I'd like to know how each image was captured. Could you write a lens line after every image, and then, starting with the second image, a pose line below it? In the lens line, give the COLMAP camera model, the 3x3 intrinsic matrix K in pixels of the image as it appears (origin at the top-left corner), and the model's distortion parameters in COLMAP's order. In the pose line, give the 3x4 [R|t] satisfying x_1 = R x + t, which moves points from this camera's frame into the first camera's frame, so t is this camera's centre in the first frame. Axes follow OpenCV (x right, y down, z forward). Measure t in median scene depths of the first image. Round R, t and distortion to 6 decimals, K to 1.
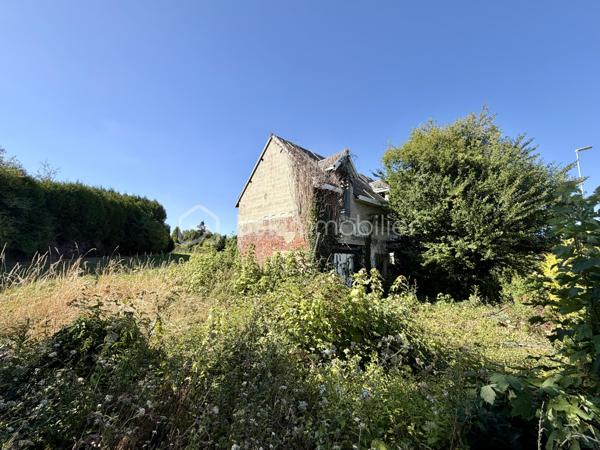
lens RADIAL K [[244.3, 0, 301.3], [0, 244.3, 226.6], [0, 0, 1]] dist [0.003441, 0.000235]
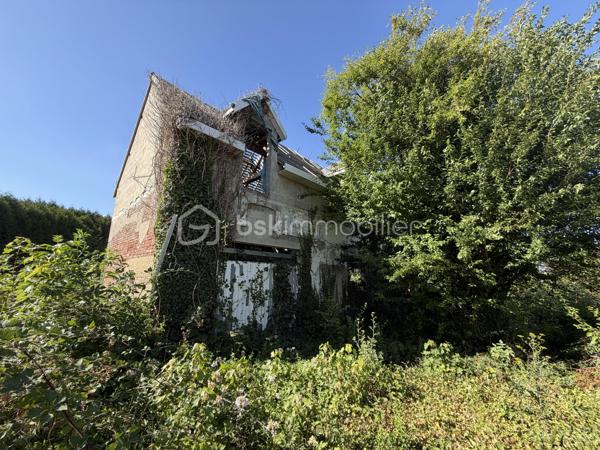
lens RADIAL K [[244.3, 0, 298.2], [0, 244.3, 223.7], [0, 0, 1]] dist [0.003441, 0.000235]
pose [[0.997873, -0.006498, 0.064861, 0.271413], [0.012352, 0.995841, -0.090272, 0.084678], [-0.064004, 0.090881, 0.993803, 0.498097]]
